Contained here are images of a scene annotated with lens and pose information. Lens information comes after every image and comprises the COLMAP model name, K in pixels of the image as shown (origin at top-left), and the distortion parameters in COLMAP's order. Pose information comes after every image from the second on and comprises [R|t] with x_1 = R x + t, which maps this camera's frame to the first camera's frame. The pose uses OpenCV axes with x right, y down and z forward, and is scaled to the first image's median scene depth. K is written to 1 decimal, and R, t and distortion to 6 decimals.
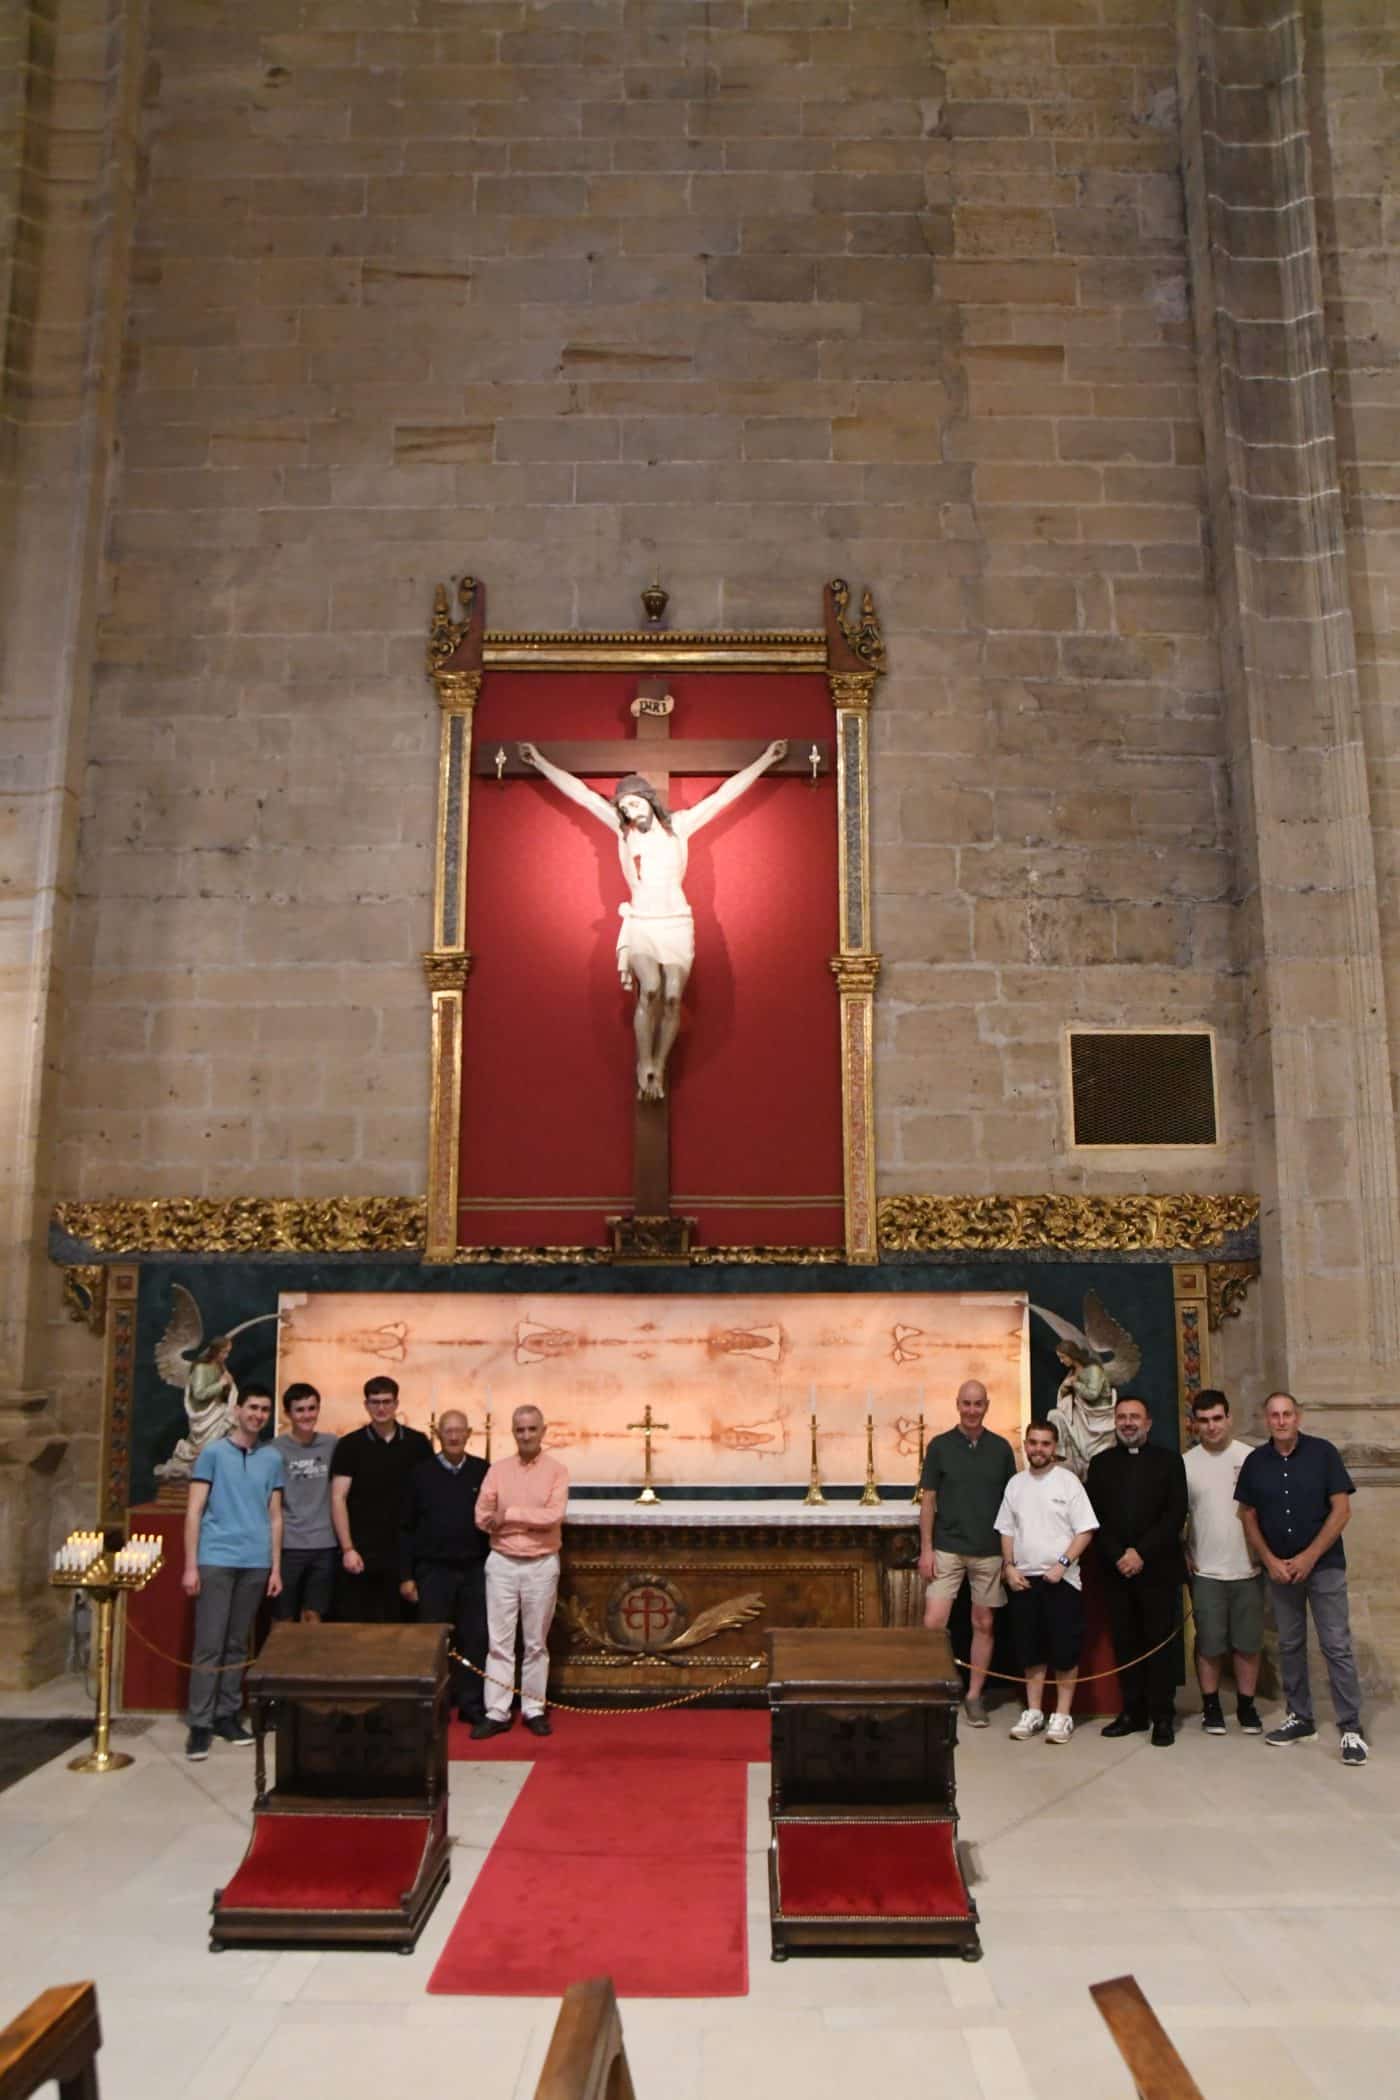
lens RADIAL K [[1534.6, 0, 721.9], [0, 1534.6, 1088.8], [0, 0, 1]] dist [-0.127688, 0.110733]
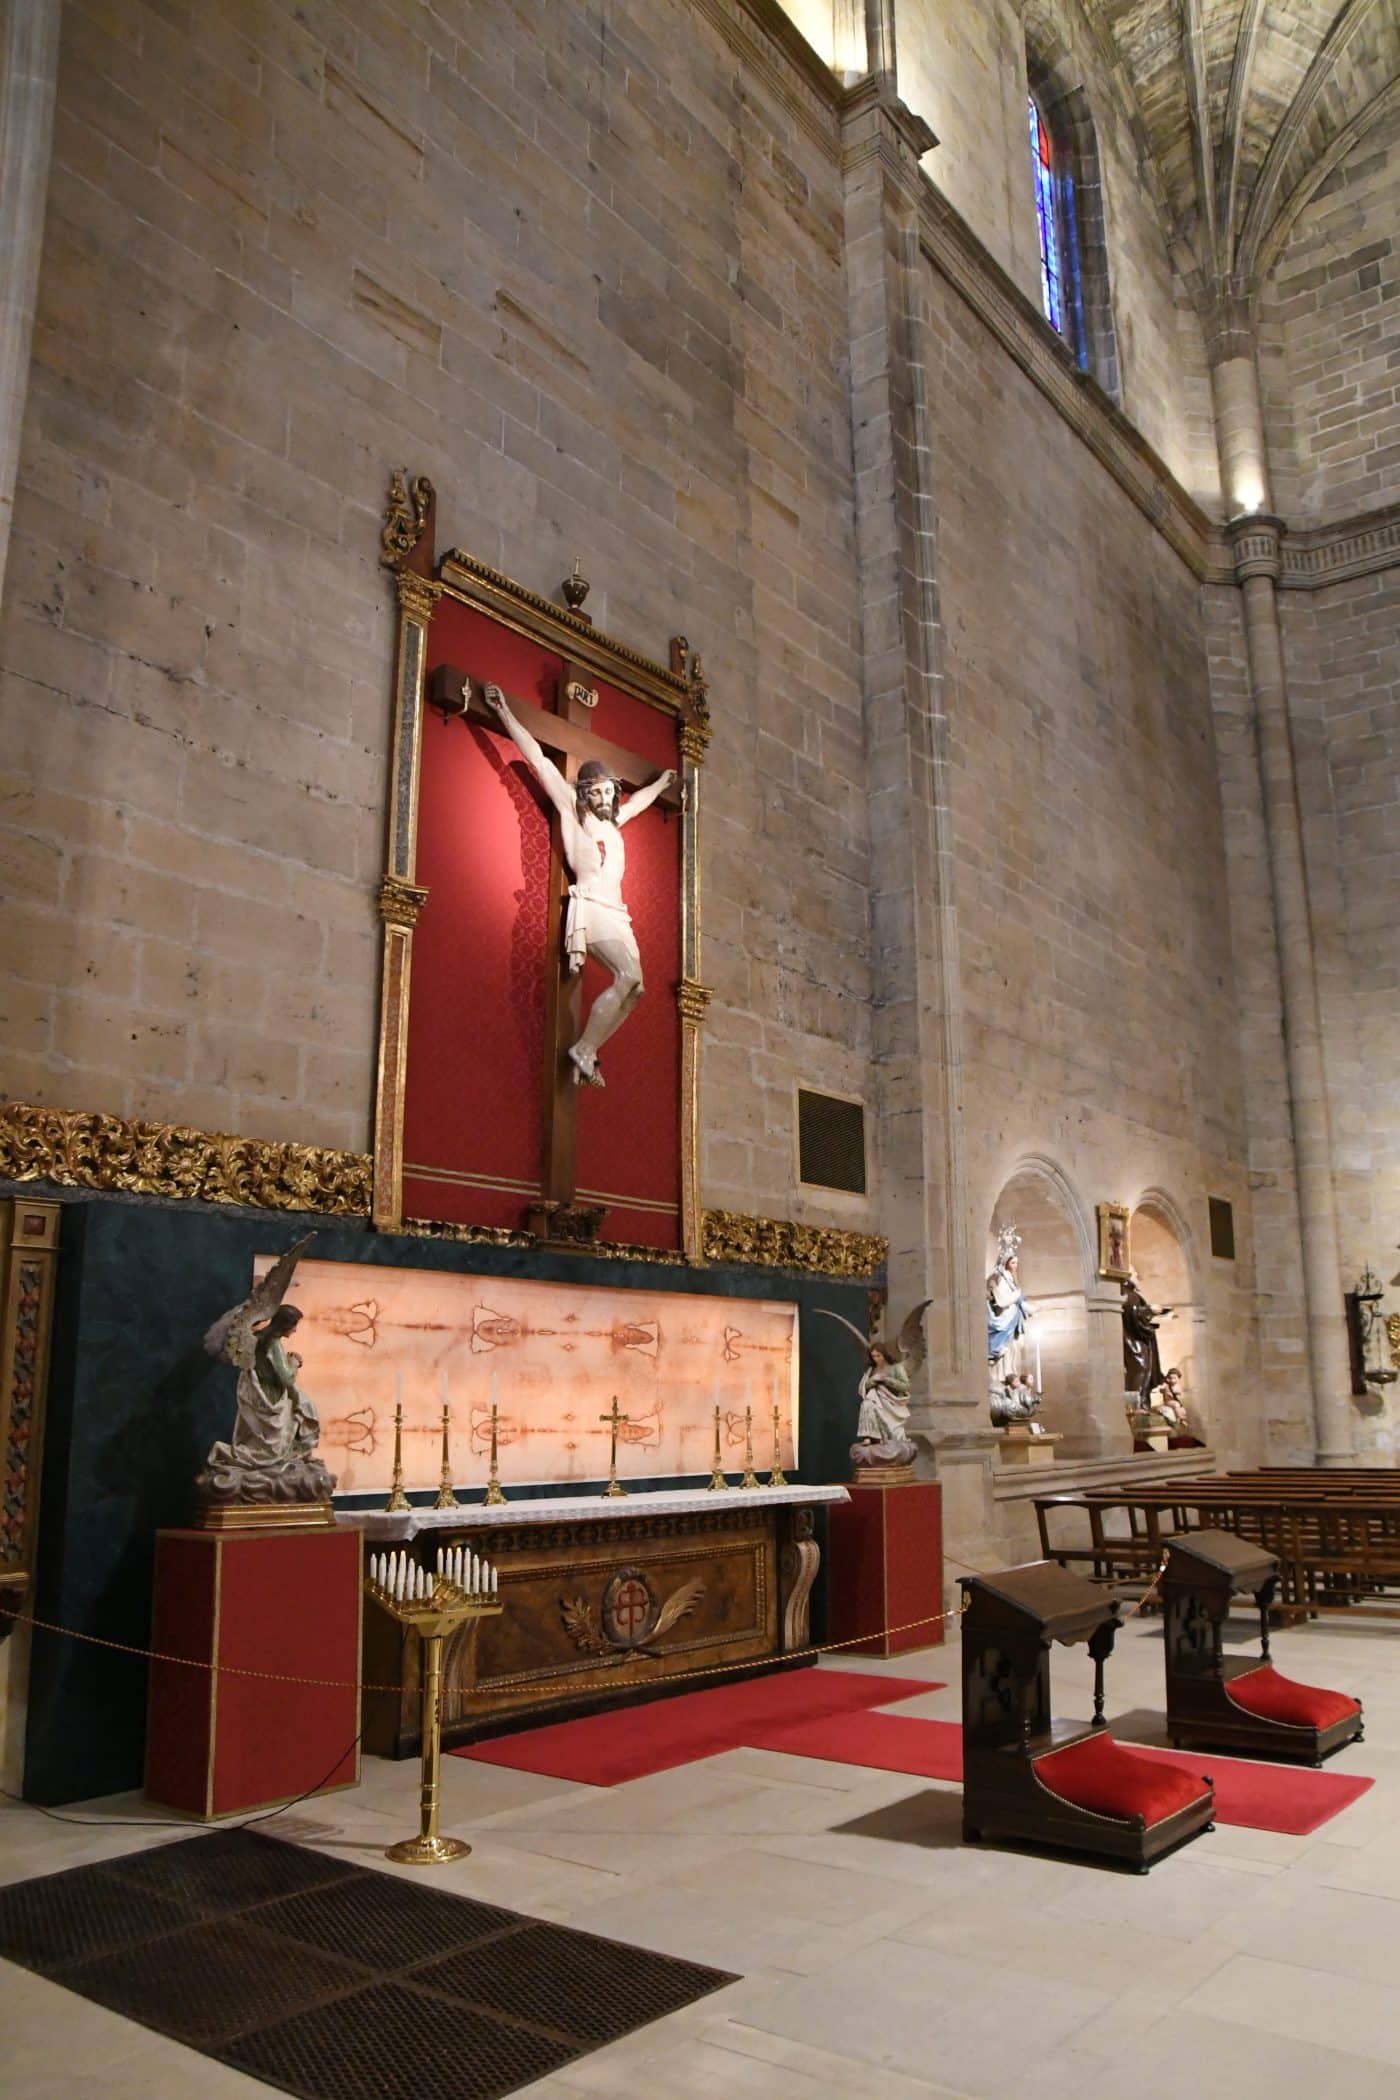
lens RADIAL K [[1534.6, 0, 723.0], [0, 1534.6, 1092.4], [0, 0, 1]] dist [-0.127688, 0.110733]
pose [[0.611452, 0.158299, 0.775286, -0.740404], [-0.116411, 0.987120, -0.109741, 0.106176], [-0.782672, -0.023151, 0.622004, 0.315806]]
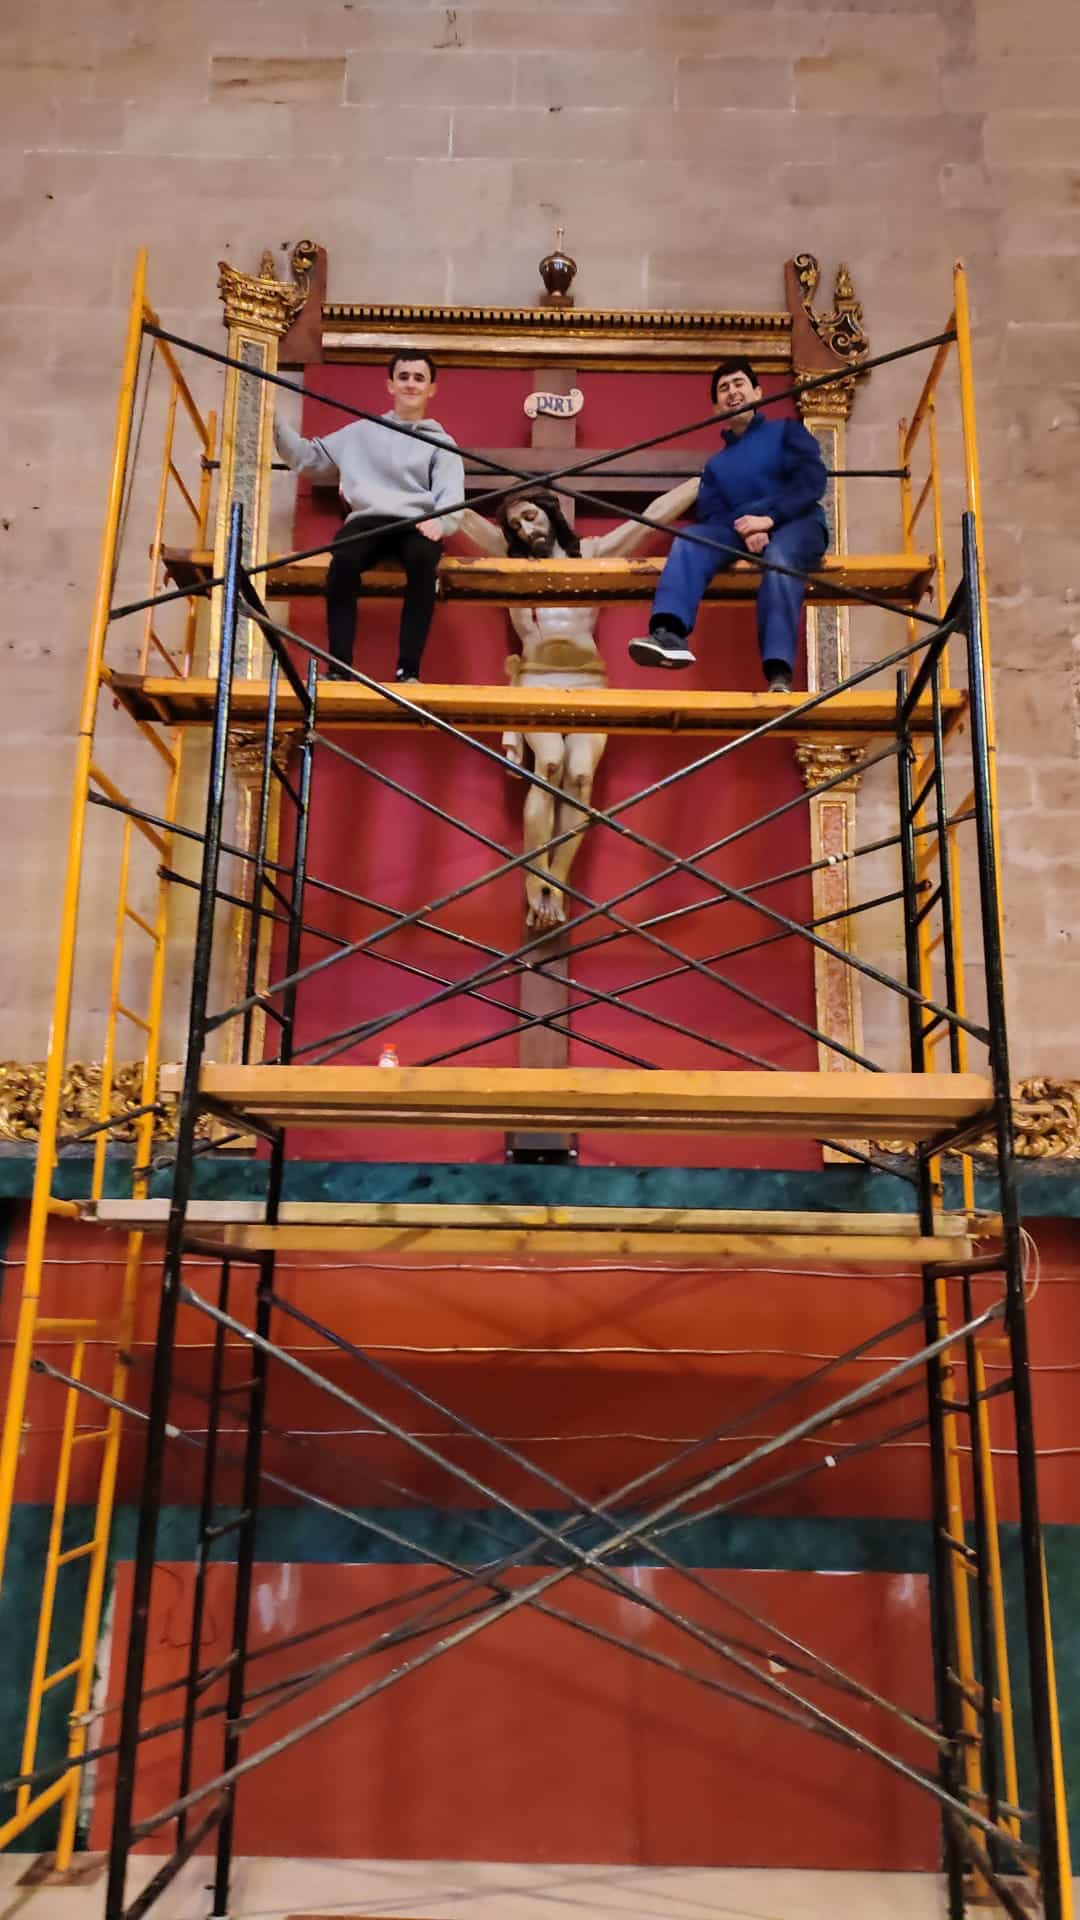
lens RADIAL K [[1472.4, 0, 545.0], [0, 1472.4, 953.3], [0, 0, 1]] dist [0.049772, -0.055432]
pose [[0.999774, 0.020188, -0.006715, -0.040917], [-0.020776, 0.994398, -0.103640, 0.087169], [0.004585, 0.103756, 0.994592, 0.331710]]
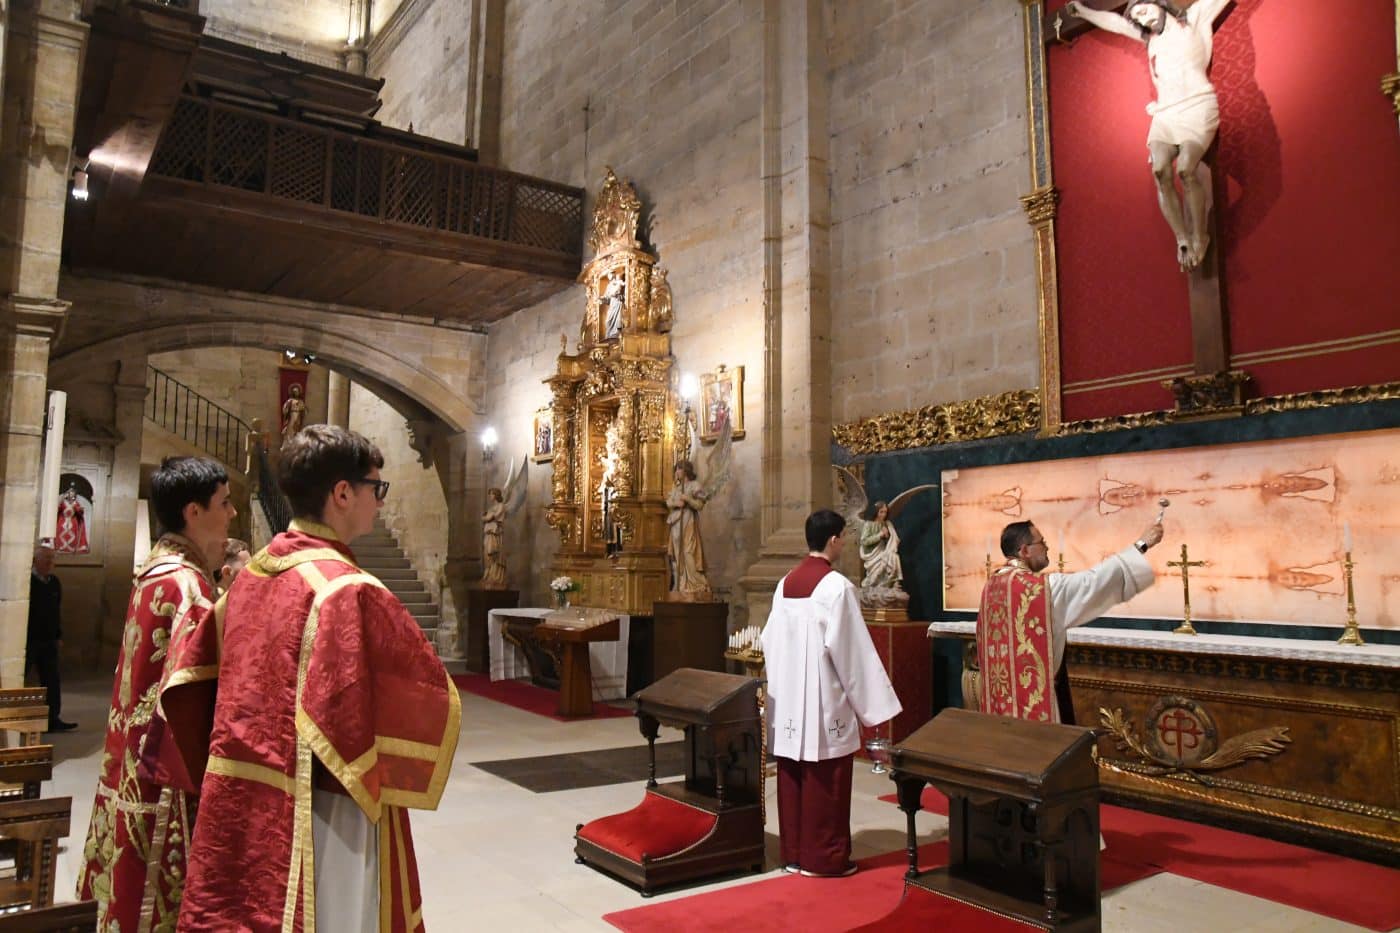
lens RADIAL K [[1023.1, 0, 684.7], [0, 1023.1, 465.5], [0, 0, 1]] dist [-0.127688, 0.110733]
pose [[0.570002, -0.074276, -0.818279, 0.312655], [0.118629, 0.992910, -0.007493, 0.105777], [0.813035, -0.092801, 0.574772, 0.281392]]
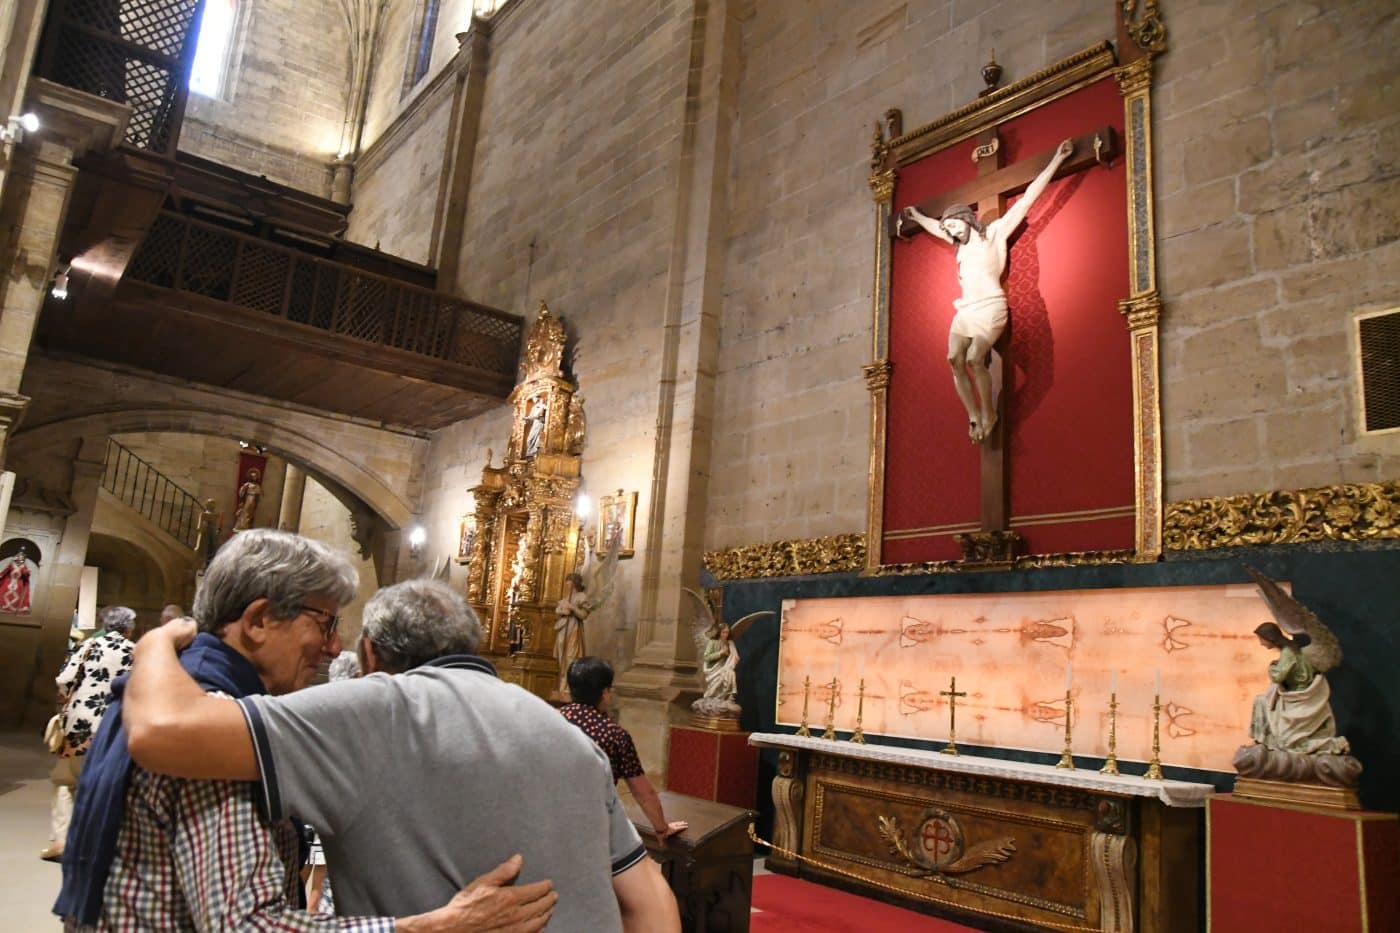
lens RADIAL K [[1023.1, 0, 679.6], [0, 1023.1, 470.2], [0, 0, 1]] dist [-0.127688, 0.110733]
pose [[0.593116, -0.116107, -0.796701, 0.470625], [0.046693, 0.992842, -0.109930, 0.109635], [0.803762, 0.028001, 0.594292, 0.289266]]
